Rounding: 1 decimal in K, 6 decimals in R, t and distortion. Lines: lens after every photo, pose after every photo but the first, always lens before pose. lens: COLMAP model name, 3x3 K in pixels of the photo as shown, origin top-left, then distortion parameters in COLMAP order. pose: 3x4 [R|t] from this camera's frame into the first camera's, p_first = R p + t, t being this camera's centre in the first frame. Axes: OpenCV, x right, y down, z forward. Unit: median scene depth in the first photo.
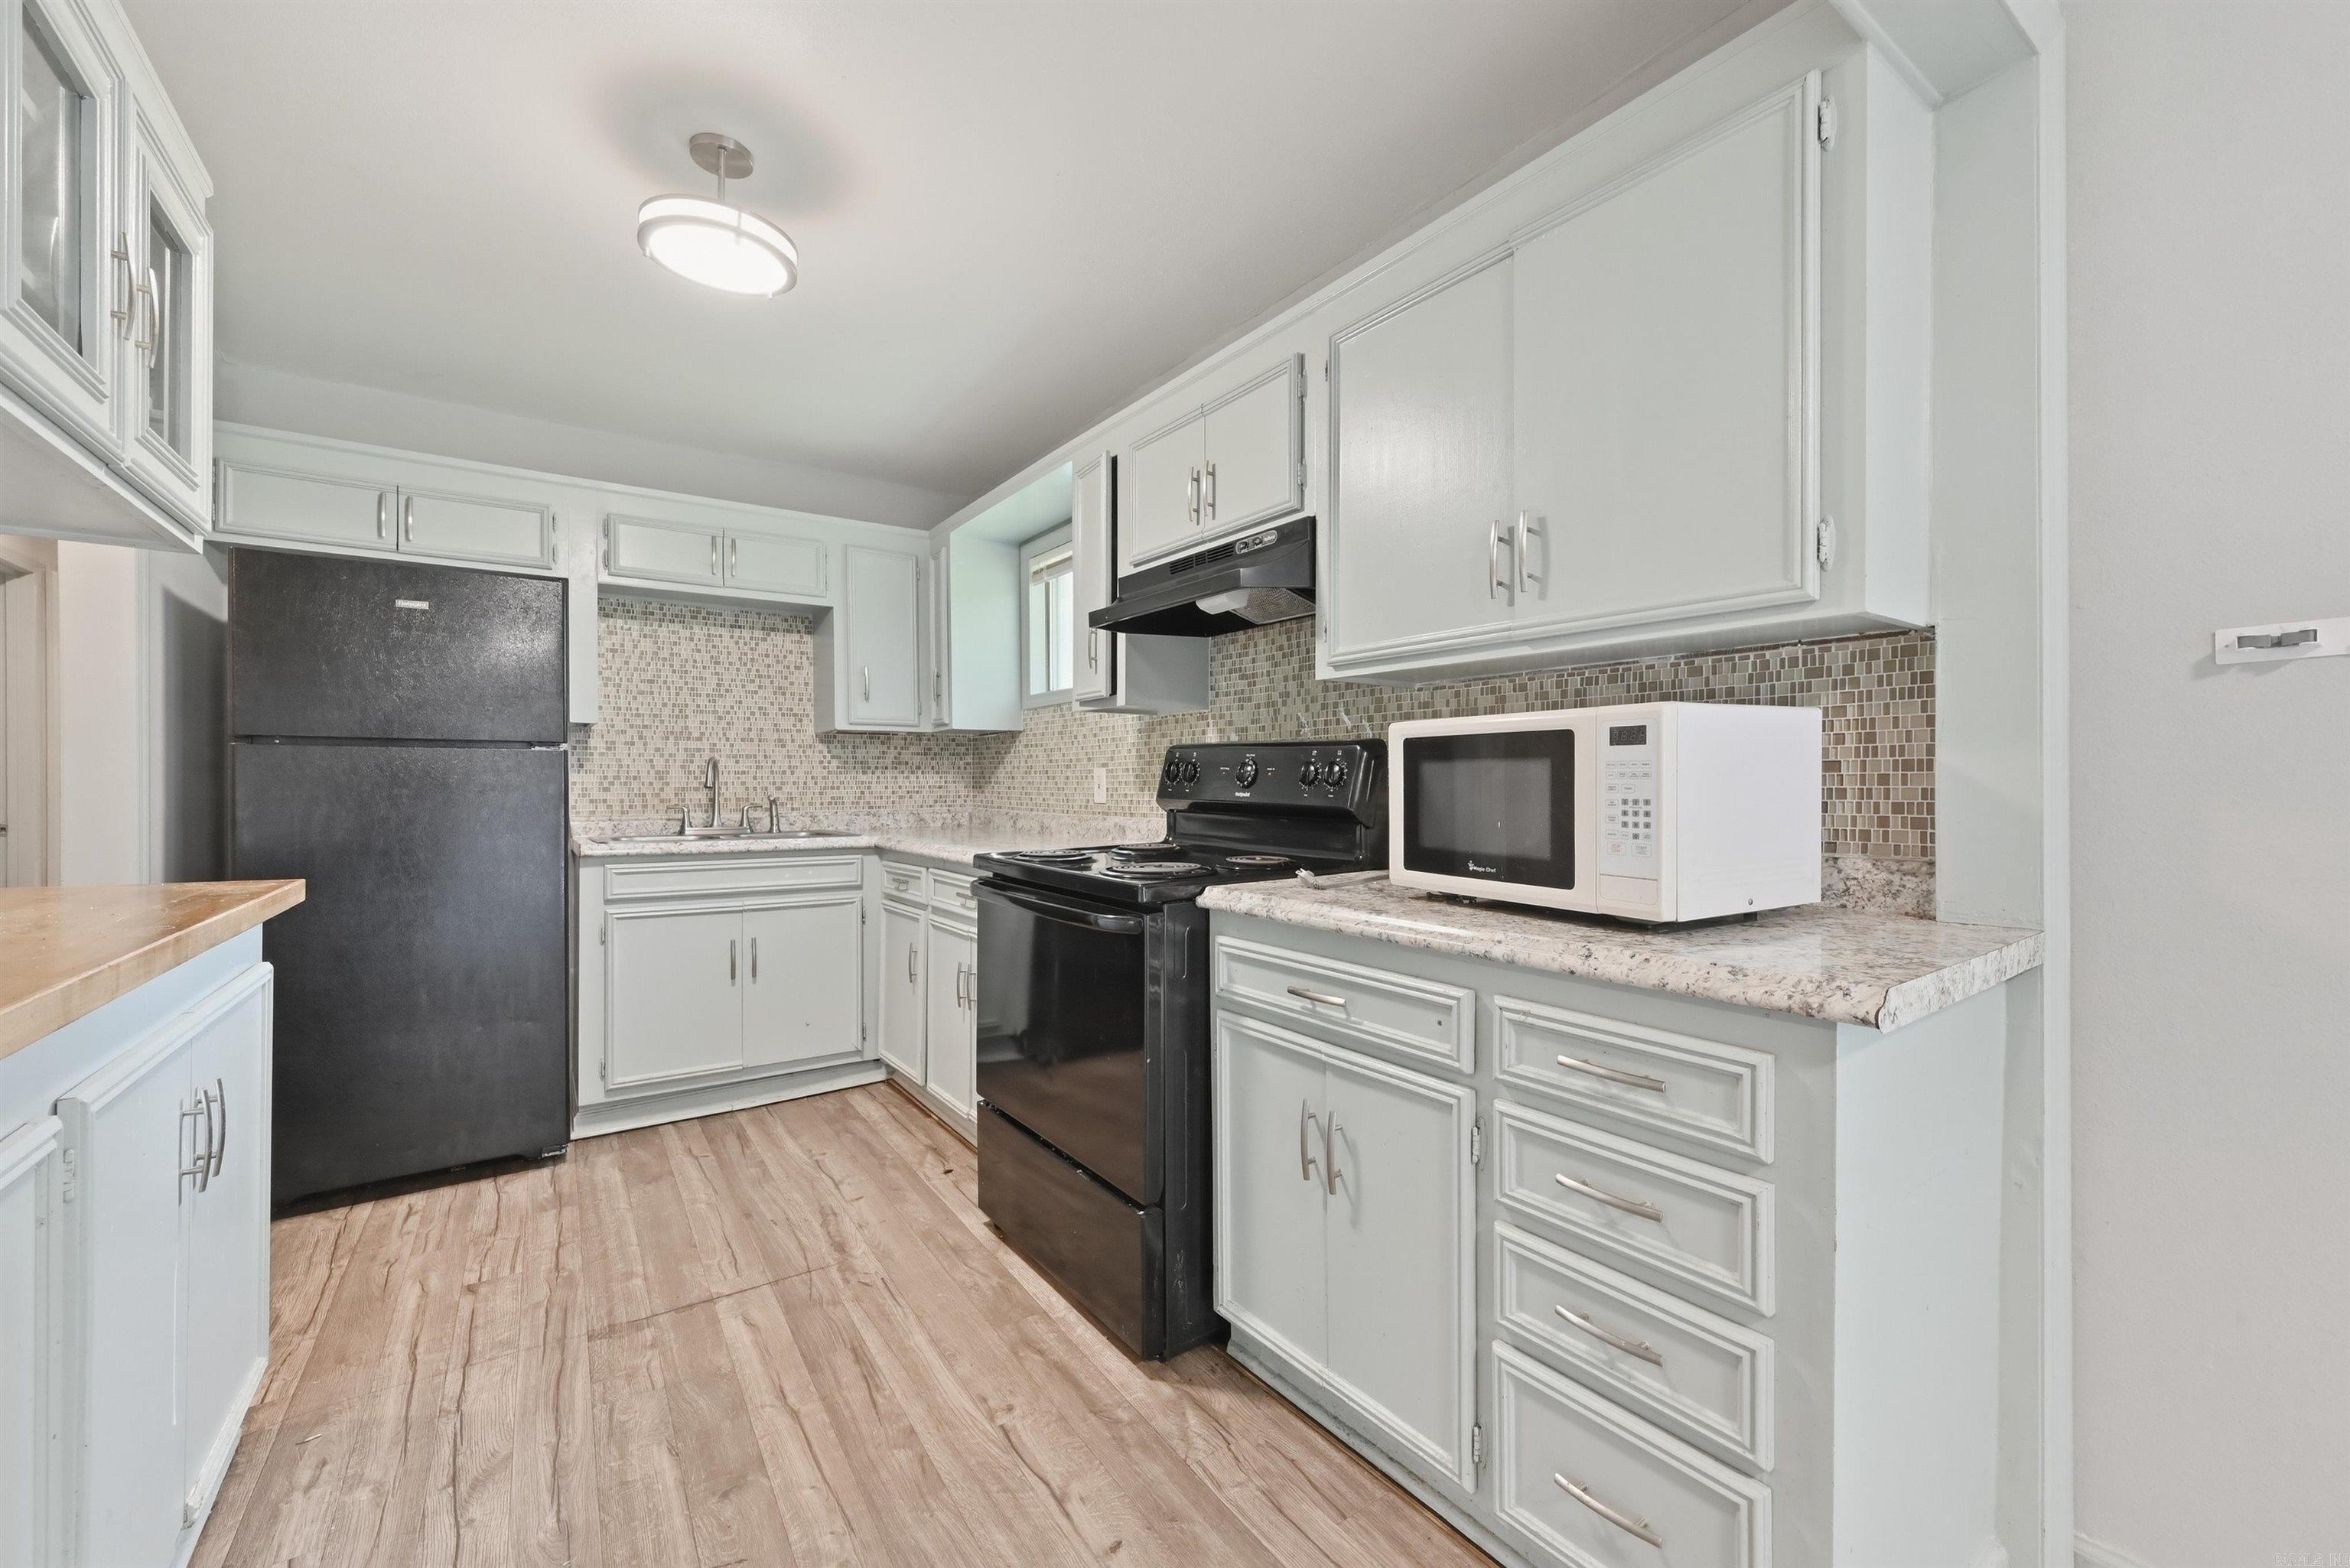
lens RADIAL K [[941.8, 0, 1175.0], [0, 941.8, 784.0], [0, 0, 1]] dist [0.019548, 0.000360]
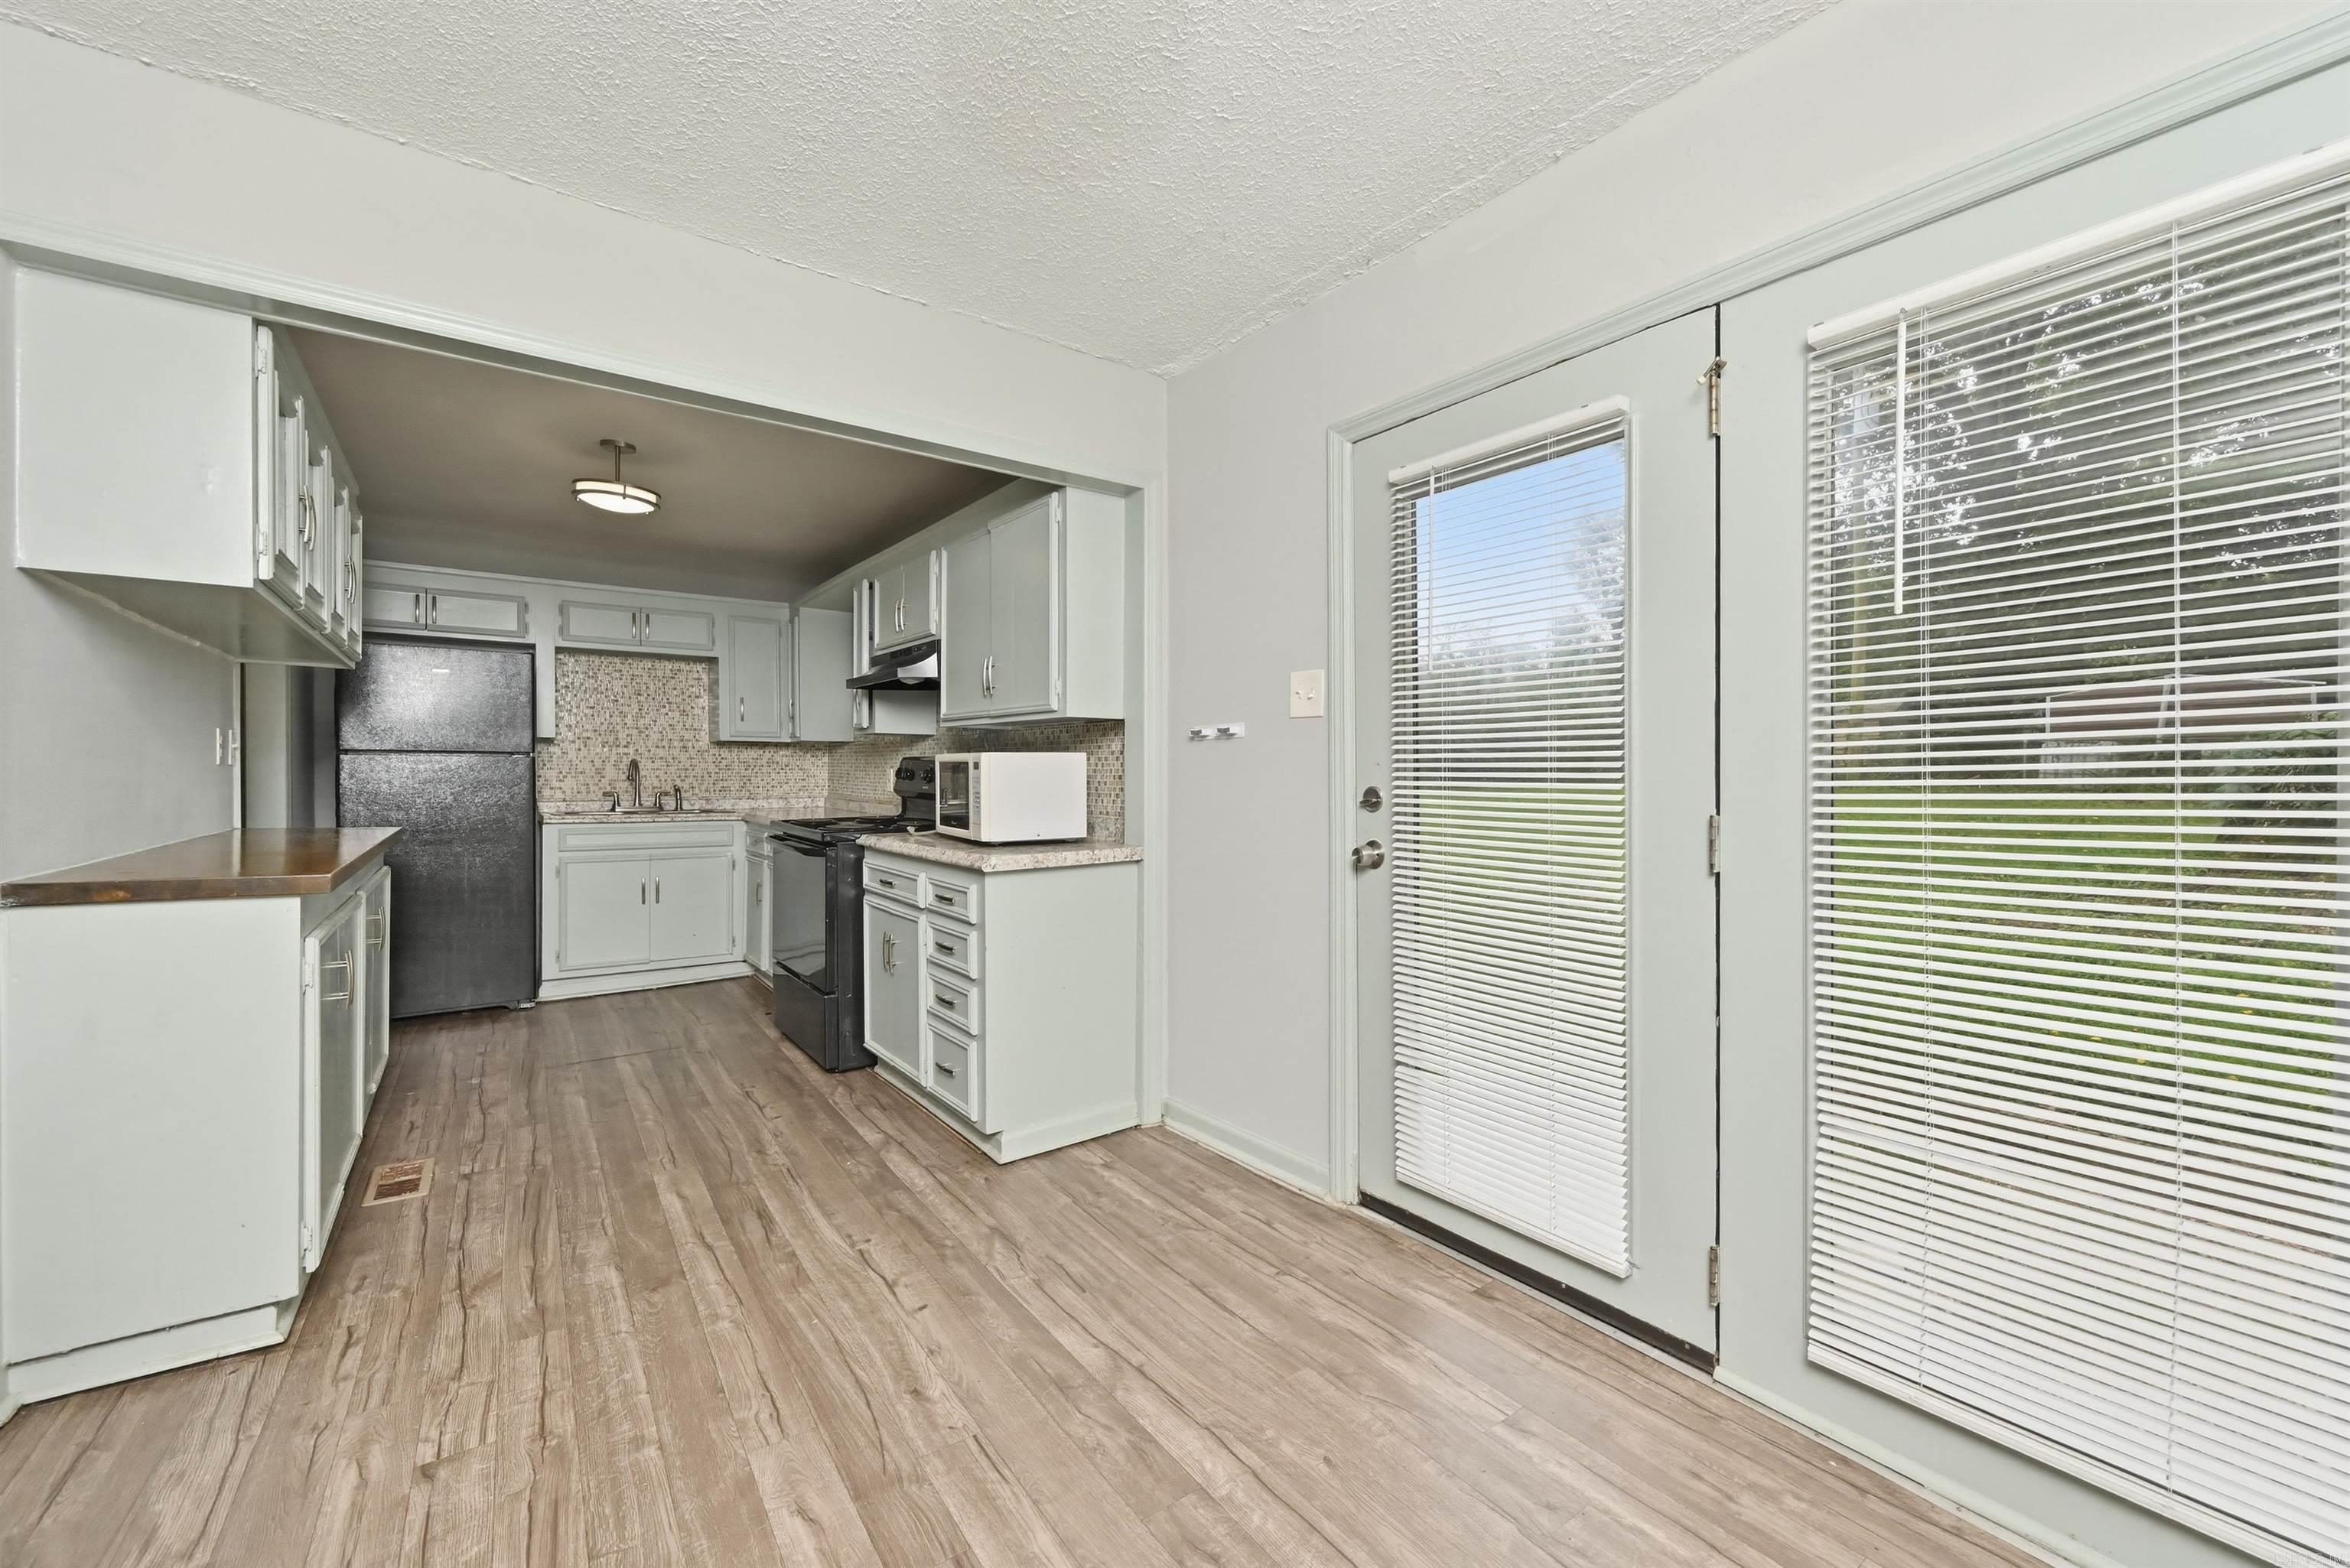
lens RADIAL K [[943.9, 0, 1151.1], [0, 943.9, 782.6], [0, 0, 1]] dist [0.000872, -0.000098]
pose [[0.999977, 0.004511, 0.005078, 0.356950], [-0.004555, 0.999953, 0.008602, -0.009687], [-0.005039, -0.008625, 0.999950, -0.548514]]
